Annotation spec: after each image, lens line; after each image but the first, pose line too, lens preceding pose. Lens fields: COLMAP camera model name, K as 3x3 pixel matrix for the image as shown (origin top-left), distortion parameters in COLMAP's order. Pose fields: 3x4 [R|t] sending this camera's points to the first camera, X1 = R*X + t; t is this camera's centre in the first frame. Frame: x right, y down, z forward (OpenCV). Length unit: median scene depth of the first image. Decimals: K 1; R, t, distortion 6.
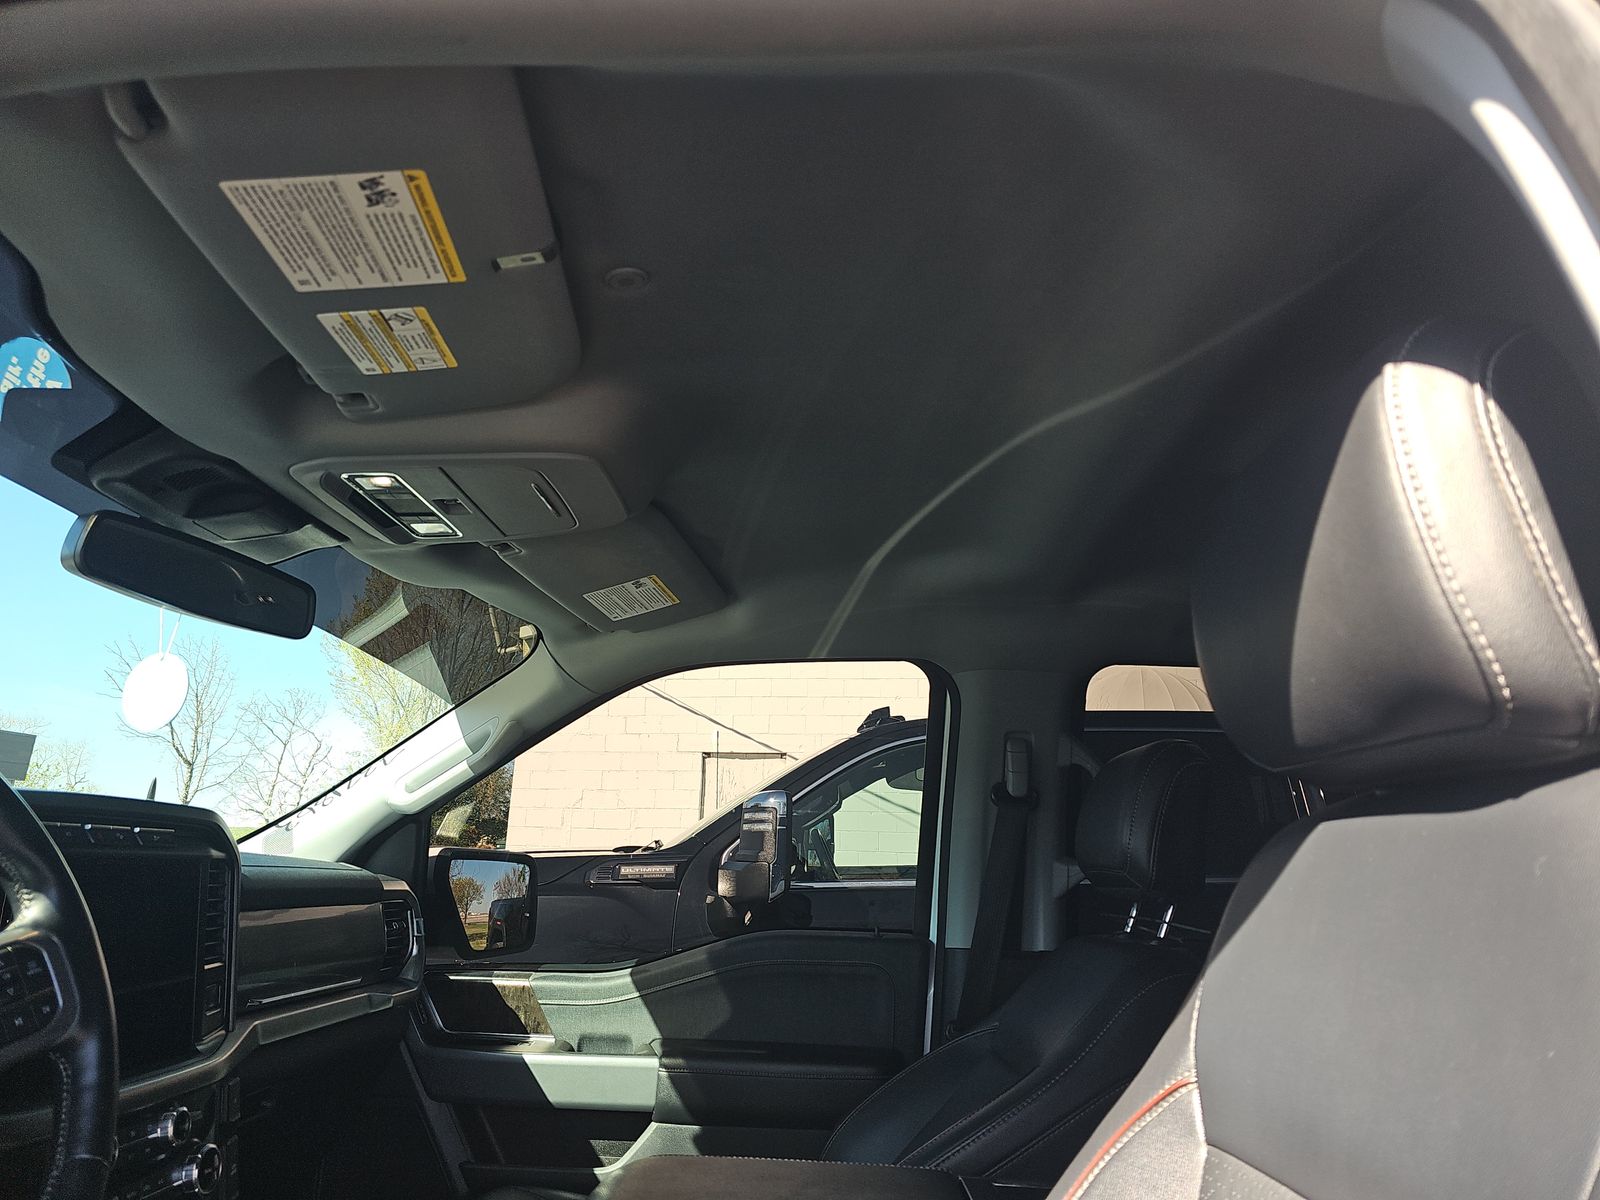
lens RADIAL K [[1081.1, 0, 804.5], [0, 1081.1, 597.2], [0, 0, 1]] dist [0.049411, -0.000744]
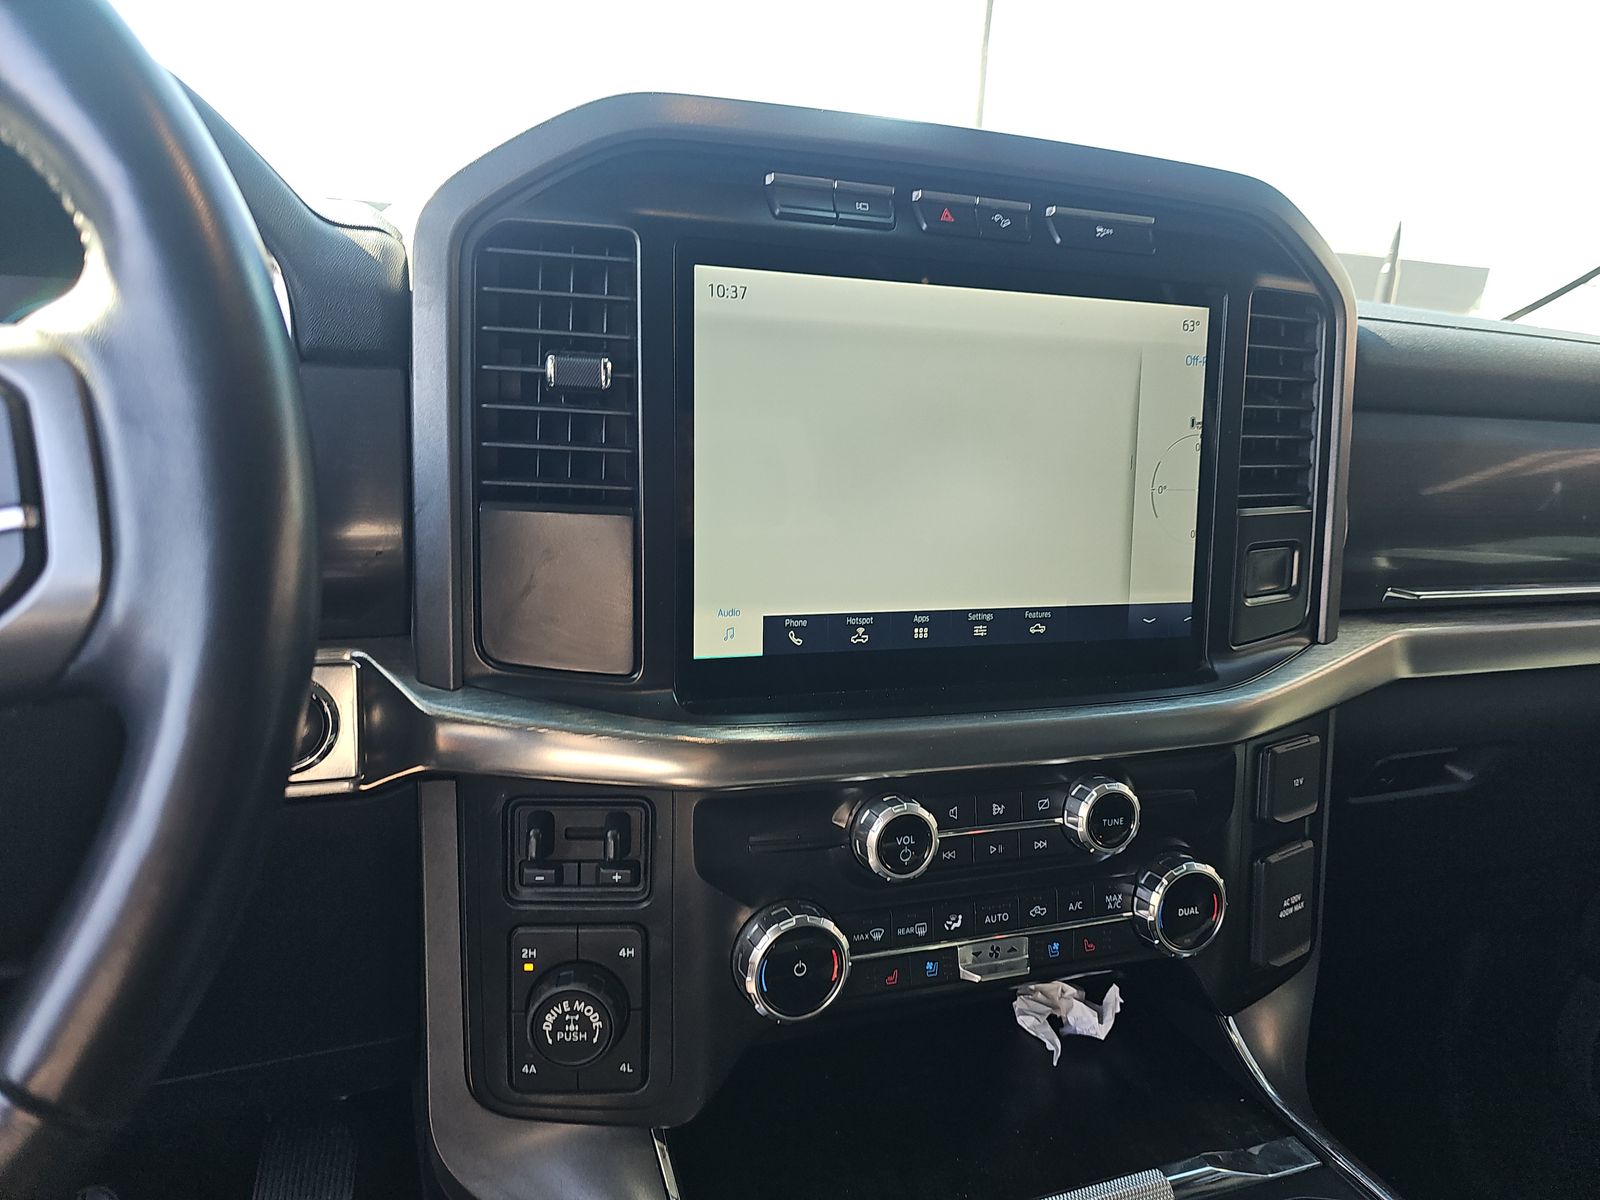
lens RADIAL K [[1081.1, 0, 804.5], [0, 1081.1, 597.2], [0, 0, 1]] dist [0.049411, -0.000744]
pose [[0.416636, 0.189115, -0.889185, -0.094465], [0.181385, 0.941161, 0.285159, 0.099398], [0.890794, -0.280092, 0.357819, 0.322498]]
